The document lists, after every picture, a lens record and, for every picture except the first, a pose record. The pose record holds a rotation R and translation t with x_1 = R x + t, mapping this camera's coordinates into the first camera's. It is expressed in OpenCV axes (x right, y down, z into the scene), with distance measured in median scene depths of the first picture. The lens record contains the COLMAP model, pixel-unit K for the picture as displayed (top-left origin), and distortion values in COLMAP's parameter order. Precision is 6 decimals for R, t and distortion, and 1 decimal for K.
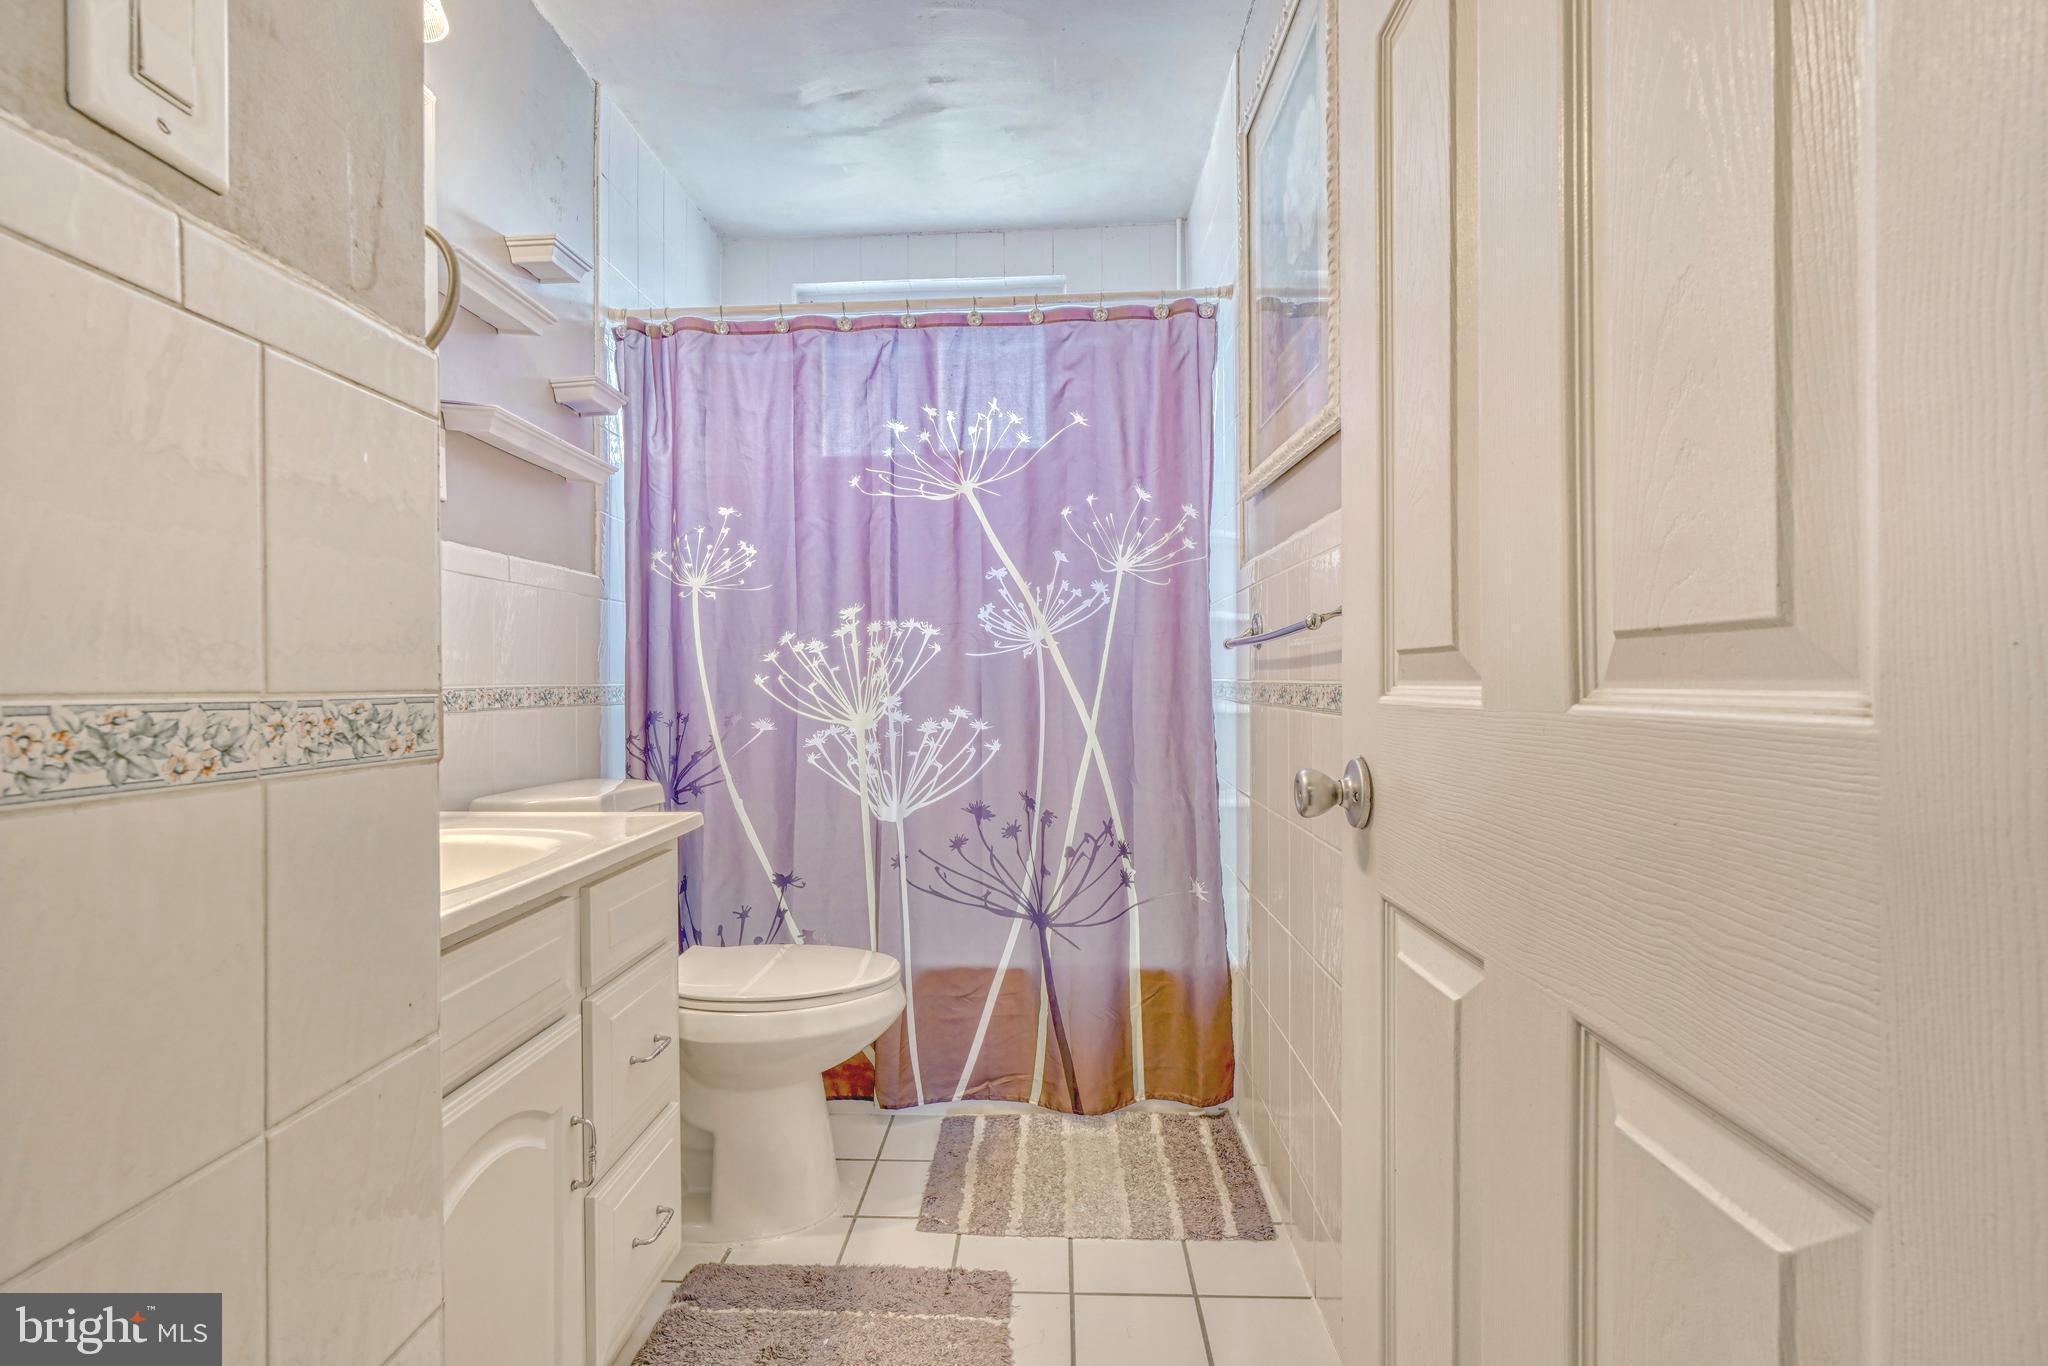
lens RADIAL K [[889.5, 0, 1024.0], [0, 889.5, 683.0], [0, 0, 1]] dist [-0.022817, 0.000151]
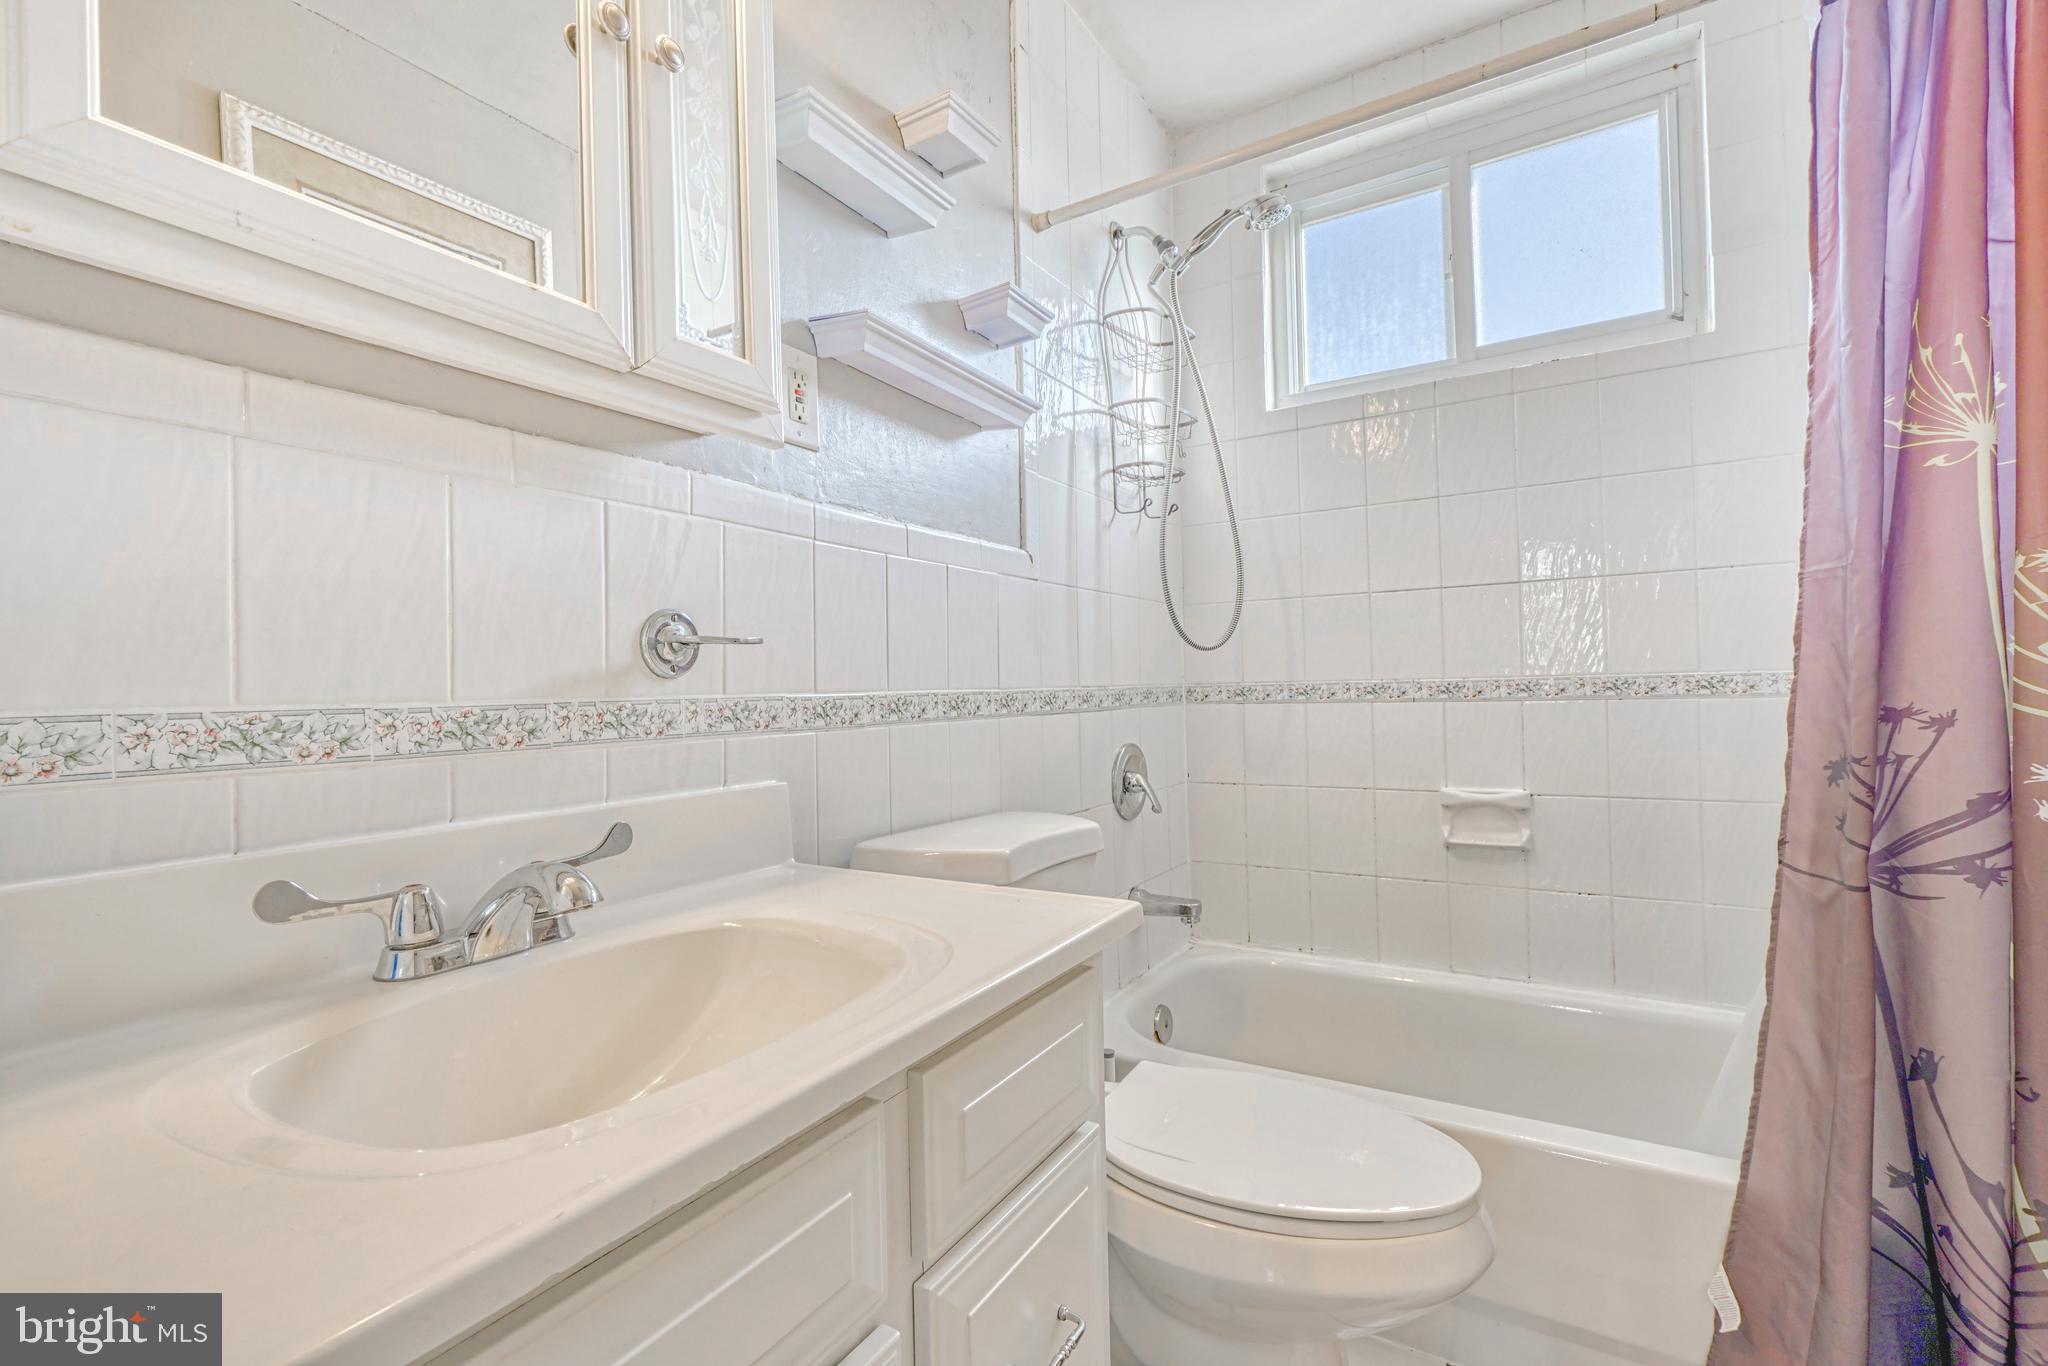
lens RADIAL K [[889.5, 0, 1024.0], [0, 889.5, 683.0], [0, 0, 1]] dist [-0.022817, 0.000151]
pose [[0.872194, -0.010242, -0.489052, -0.109741], [0.007592, 0.999944, -0.007401, 0.001613], [0.489100, 0.002742, 0.872223, 0.358131]]
